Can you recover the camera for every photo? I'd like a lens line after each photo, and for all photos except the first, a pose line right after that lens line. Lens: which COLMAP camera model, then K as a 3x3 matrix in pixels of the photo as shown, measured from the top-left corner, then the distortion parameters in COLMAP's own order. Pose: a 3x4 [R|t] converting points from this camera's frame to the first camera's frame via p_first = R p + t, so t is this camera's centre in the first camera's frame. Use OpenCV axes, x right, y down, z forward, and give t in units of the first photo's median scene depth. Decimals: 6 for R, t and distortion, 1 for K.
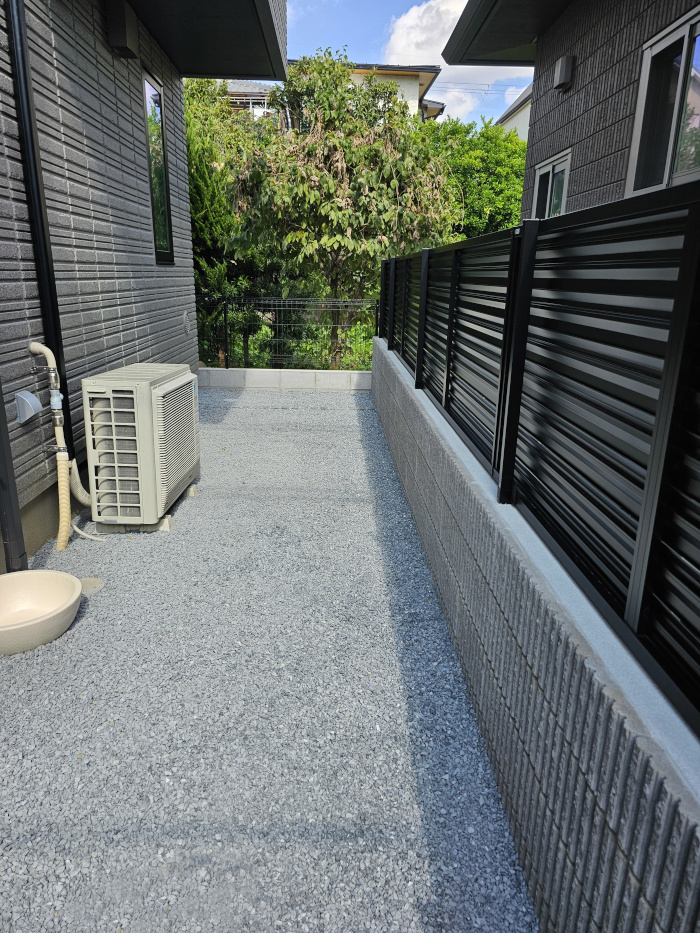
lens RADIAL K [[625.7, 0, 350.0], [0, 625.7, 466.5], [0, 0, 1]] dist [0.004634, 0.001487]
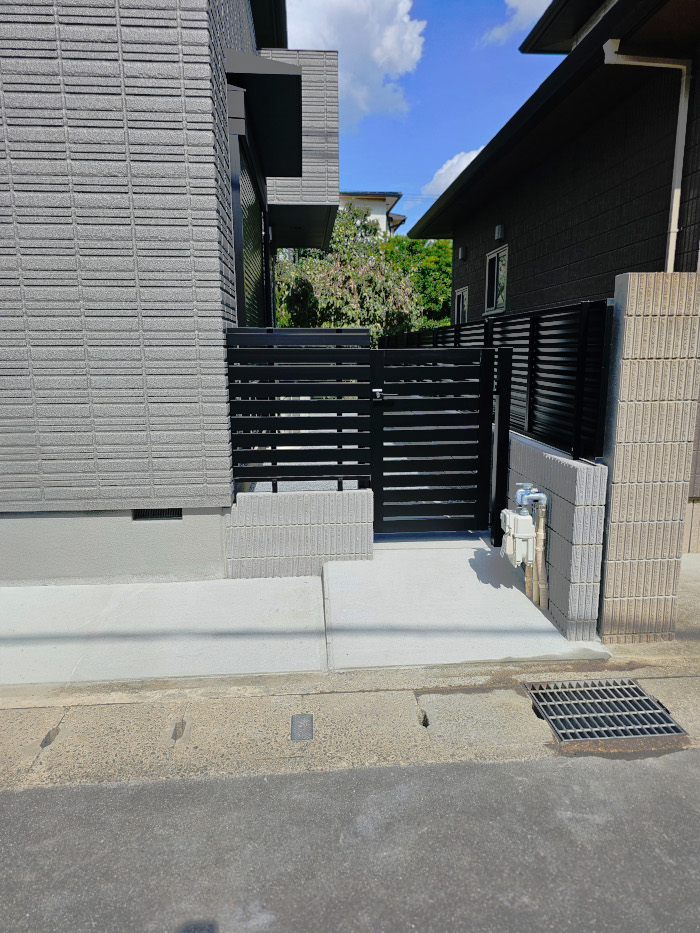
lens RADIAL K [[625.7, 0, 350.0], [0, 625.7, 466.5], [0, 0, 1]] dist [0.004634, 0.001487]
pose [[0.998570, -0.034579, 0.040760, -0.110464], [0.038868, 0.993215, -0.109601, 0.222133], [-0.036693, 0.111029, 0.993140, -0.702072]]
